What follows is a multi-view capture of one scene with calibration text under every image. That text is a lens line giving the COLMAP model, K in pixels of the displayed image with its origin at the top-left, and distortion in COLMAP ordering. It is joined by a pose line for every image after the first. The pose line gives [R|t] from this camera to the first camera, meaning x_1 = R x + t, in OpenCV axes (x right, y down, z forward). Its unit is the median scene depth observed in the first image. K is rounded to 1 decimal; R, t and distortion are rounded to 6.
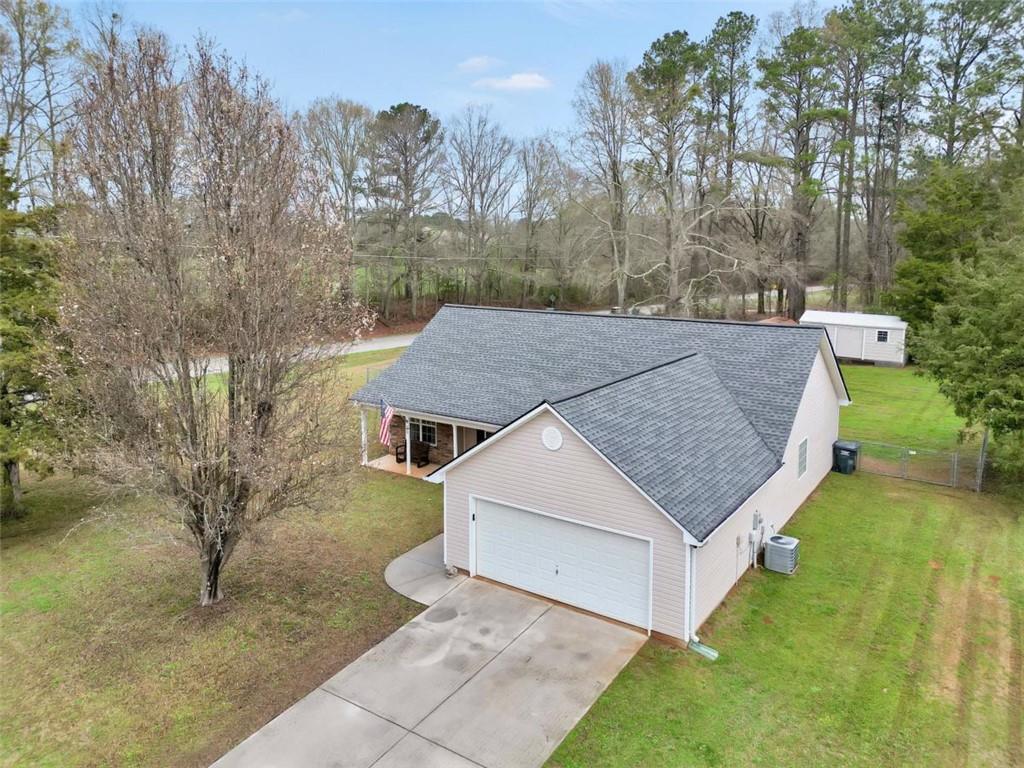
lens RADIAL K [[718.1, 0, 512.1], [0, 718.1, 384.2], [0, 0, 1]] dist [0.059546, -0.043496]
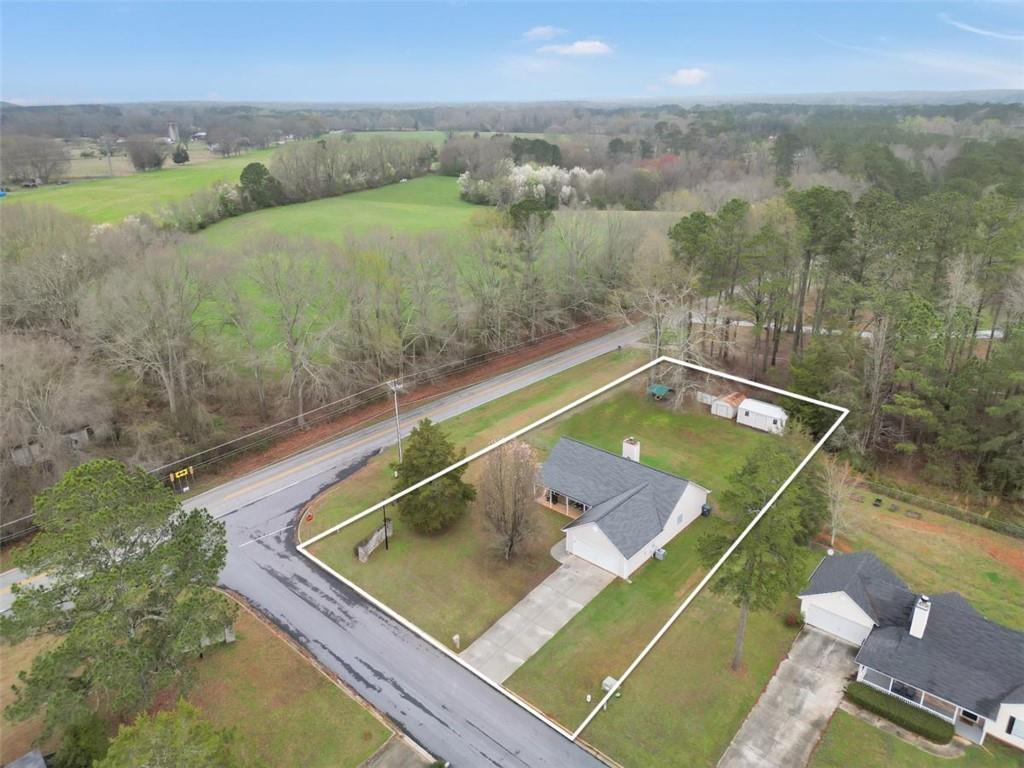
lens RADIAL K [[718.1, 0, 505.8], [0, 718.1, 381.1], [0, 0, 1]] dist [0.059546, -0.043496]
pose [[0.991890, 0.040691, -0.120409, 0.003165], [-0.017676, 0.982324, 0.186351, -0.541630], [0.125864, -0.182712, 0.975077, -1.042915]]
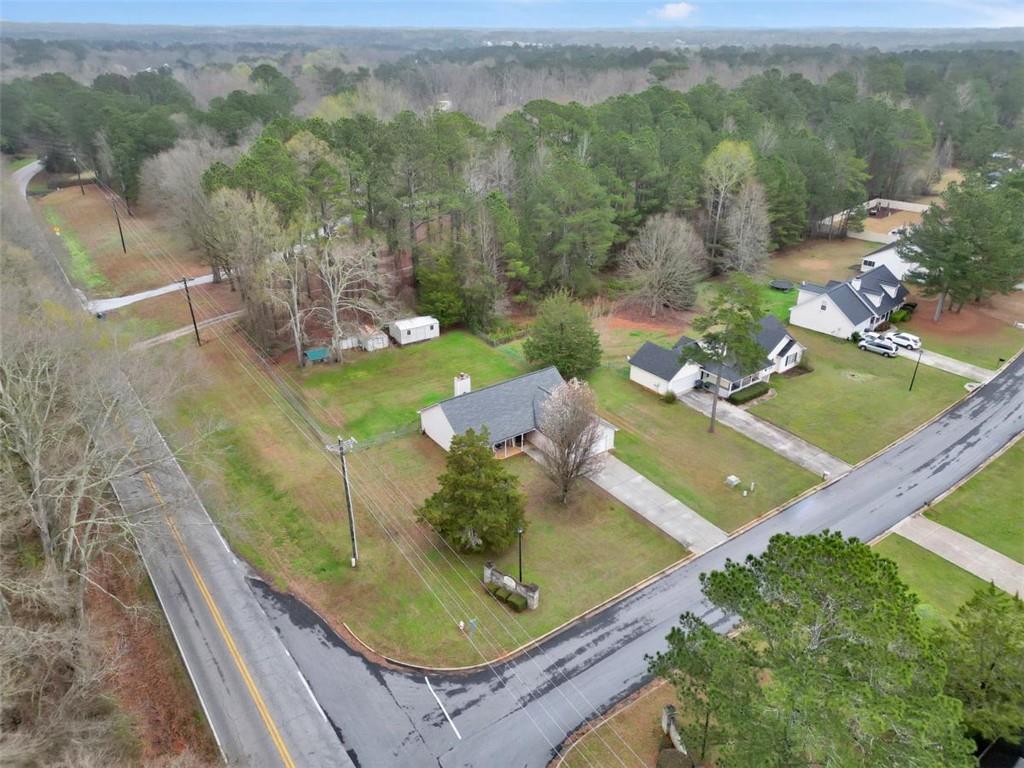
lens RADIAL K [[718.1, 0, 512.9], [0, 718.1, 381.7], [0, 0, 1]] dist [0.059546, -0.043496]
pose [[0.337458, -0.405263, 0.849637, -1.406177], [0.168715, 0.914006, 0.368956, -0.705501], [-0.926098, 0.018839, 0.376813, -0.089096]]
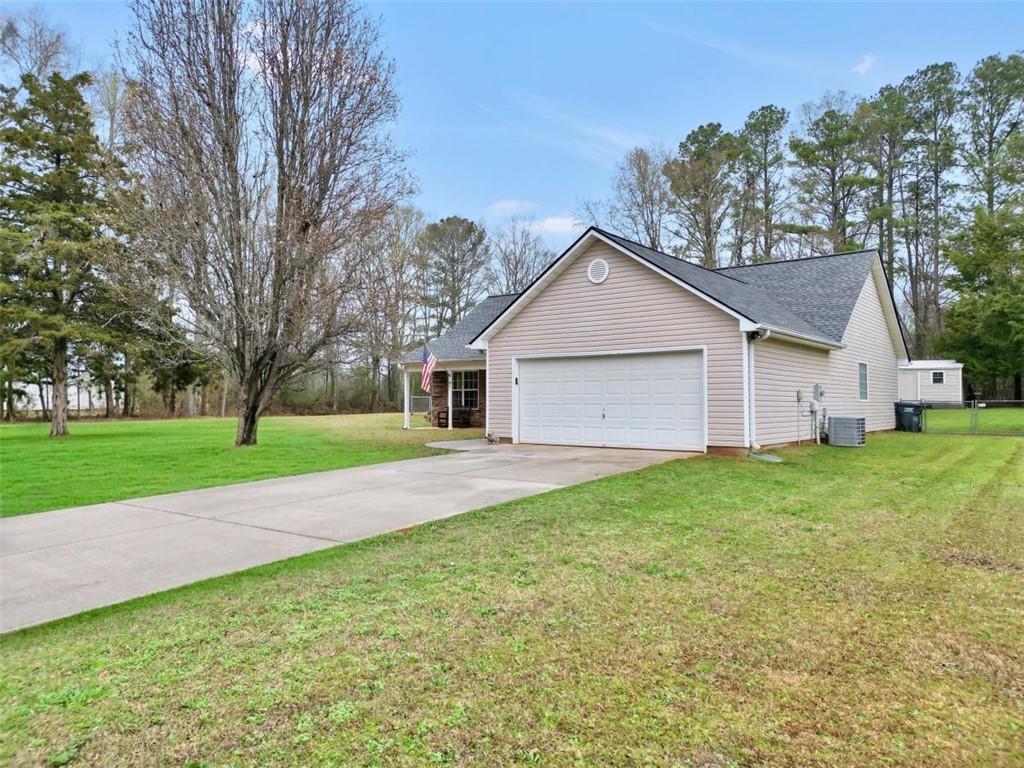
lens RADIAL K [[718.1, 0, 518.3], [0, 718.1, 395.1], [0, 0, 1]] dist [0.059546, -0.043496]
pose [[0.998744, -0.002125, -0.050067, -0.001340], [-0.006110, 0.986483, -0.163752, 0.140712], [0.049738, 0.163852, 0.985230, 0.021664]]
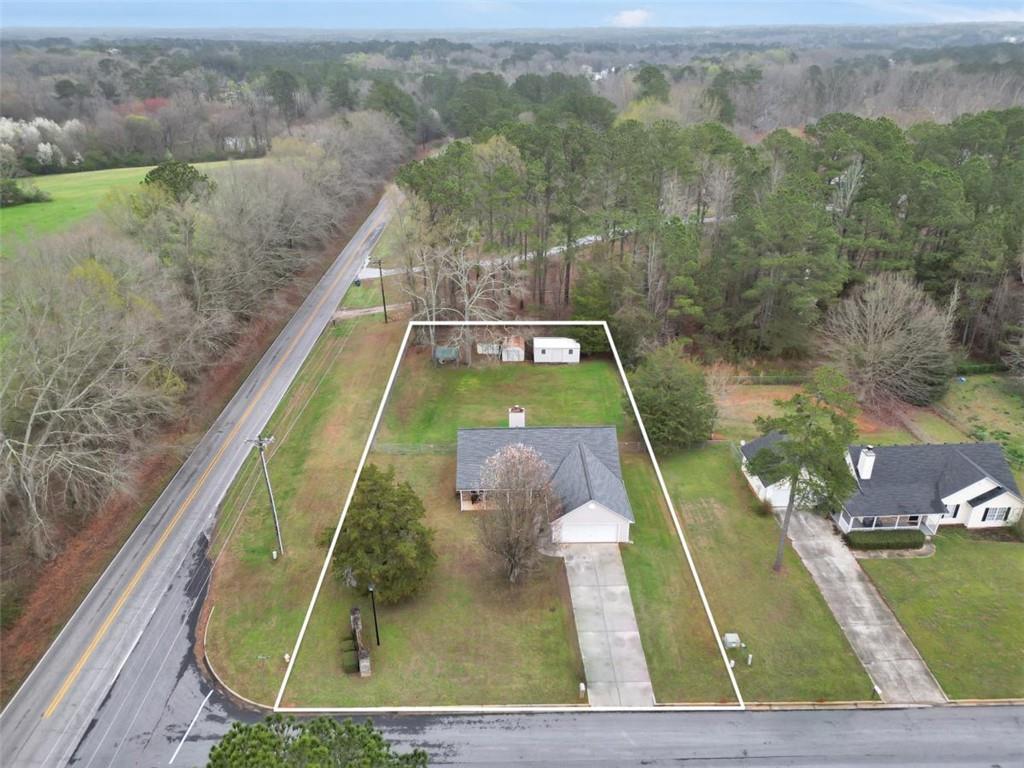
lens RADIAL K [[718.1, 0, 508.9], [0, 718.1, 381.7], [0, 0, 1]] dist [0.059546, -0.043496]
pose [[0.812190, -0.254139, 0.525130, -0.775795], [0.108529, 0.950236, 0.292015, -0.621488], [-0.573210, -0.180180, 0.799353, -0.605295]]
